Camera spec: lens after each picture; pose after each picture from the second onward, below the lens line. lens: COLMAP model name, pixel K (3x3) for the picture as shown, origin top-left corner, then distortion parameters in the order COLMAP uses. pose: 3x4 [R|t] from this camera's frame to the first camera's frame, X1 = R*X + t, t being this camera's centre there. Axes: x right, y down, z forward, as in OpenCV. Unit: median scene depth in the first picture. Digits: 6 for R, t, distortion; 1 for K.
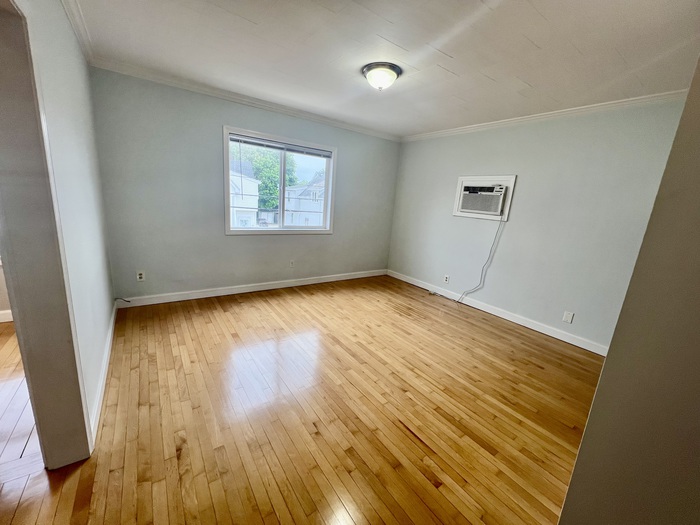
lens RADIAL K [[280.3, 0, 351.4], [0, 280.3, 264.4], [0, 0, 1]] dist [-0.002257, -0.000018]
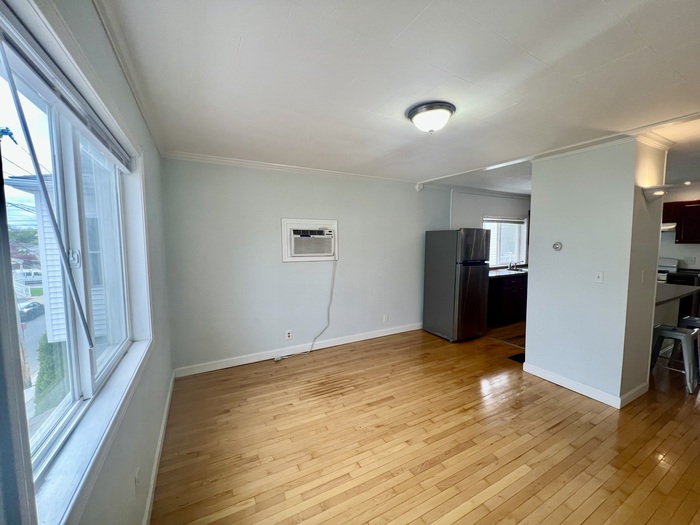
lens RADIAL K [[280.9, 0, 350.9], [0, 280.9, 262.2], [0, 0, 1]] dist [-0.000783, -0.000308]
pose [[0.123919, -0.151754, 0.980620, -0.539129], [0.238929, 0.963724, 0.118947, -0.264670], [-0.963098, 0.219559, 0.155682, 0.771112]]
